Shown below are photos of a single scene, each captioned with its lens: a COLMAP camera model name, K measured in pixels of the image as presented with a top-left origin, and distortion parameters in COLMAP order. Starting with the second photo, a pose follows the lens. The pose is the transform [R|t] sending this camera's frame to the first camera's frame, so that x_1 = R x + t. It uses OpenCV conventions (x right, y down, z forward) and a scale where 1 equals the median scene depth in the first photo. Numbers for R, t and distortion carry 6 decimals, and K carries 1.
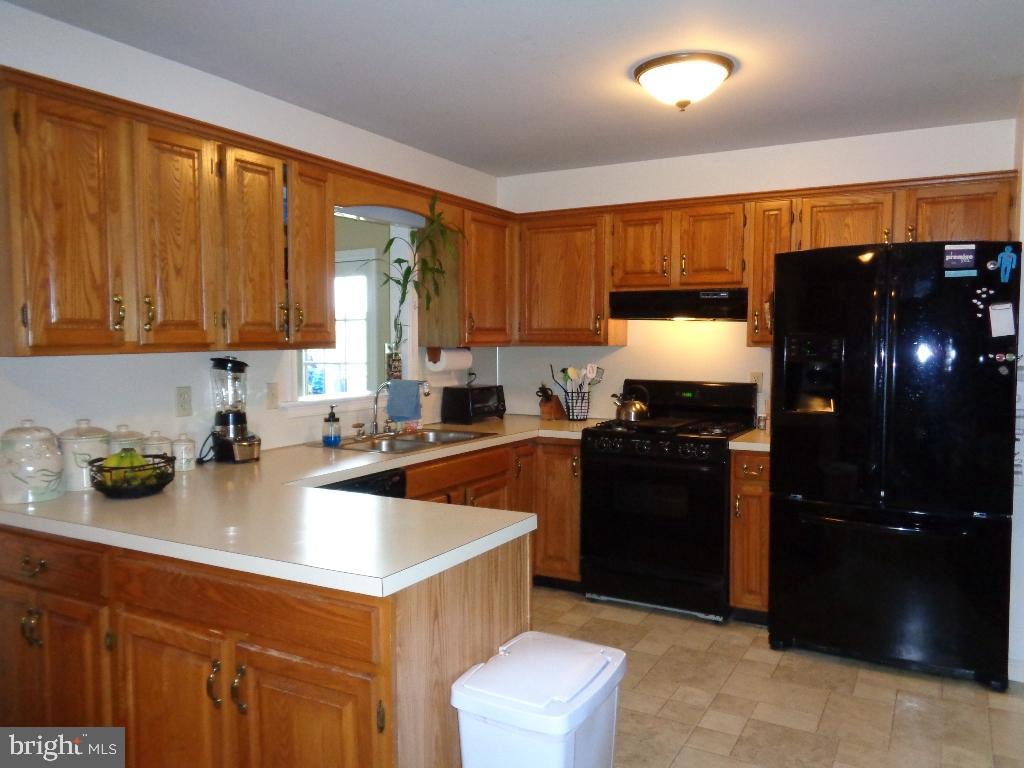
lens RADIAL K [[765.1, 0, 517.1], [0, 765.1, 384.1], [0, 0, 1]] dist [-0.002544, -0.000329]
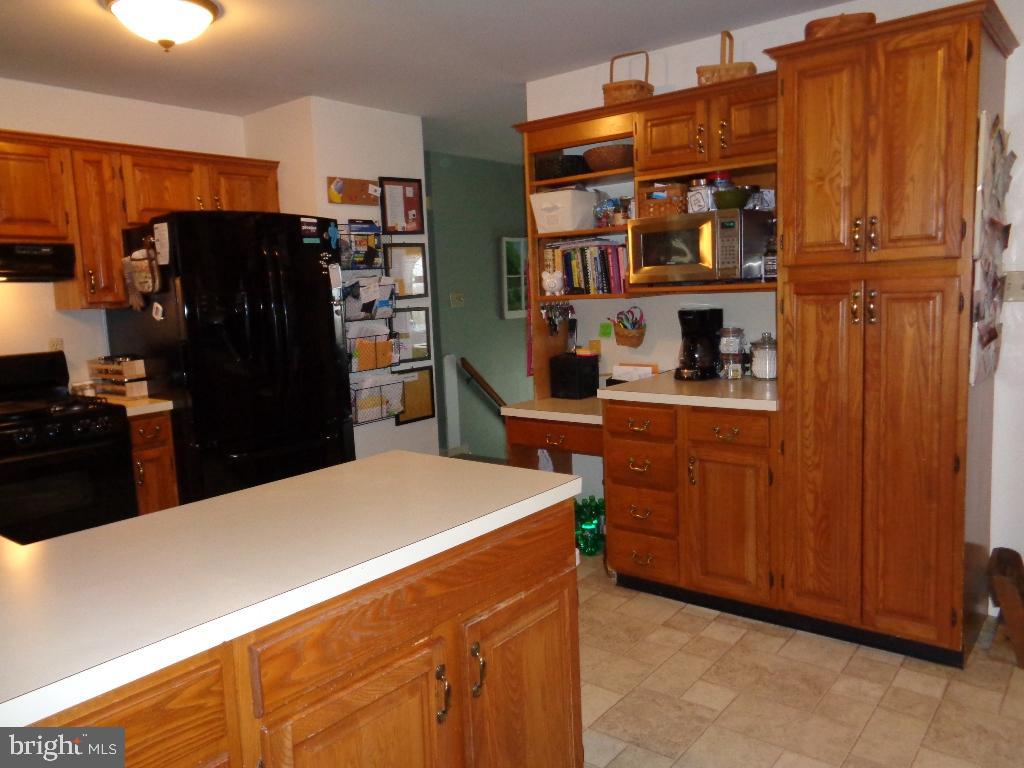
lens RADIAL K [[765.1, 0, 517.2], [0, 765.1, 383.8], [0, 0, 1]] dist [-0.002544, -0.000329]
pose [[0.179975, -0.131892, 0.974789, -0.661002], [0.100552, 0.988246, 0.115148, -0.017562], [-0.978518, 0.077293, 0.191122, 0.423121]]
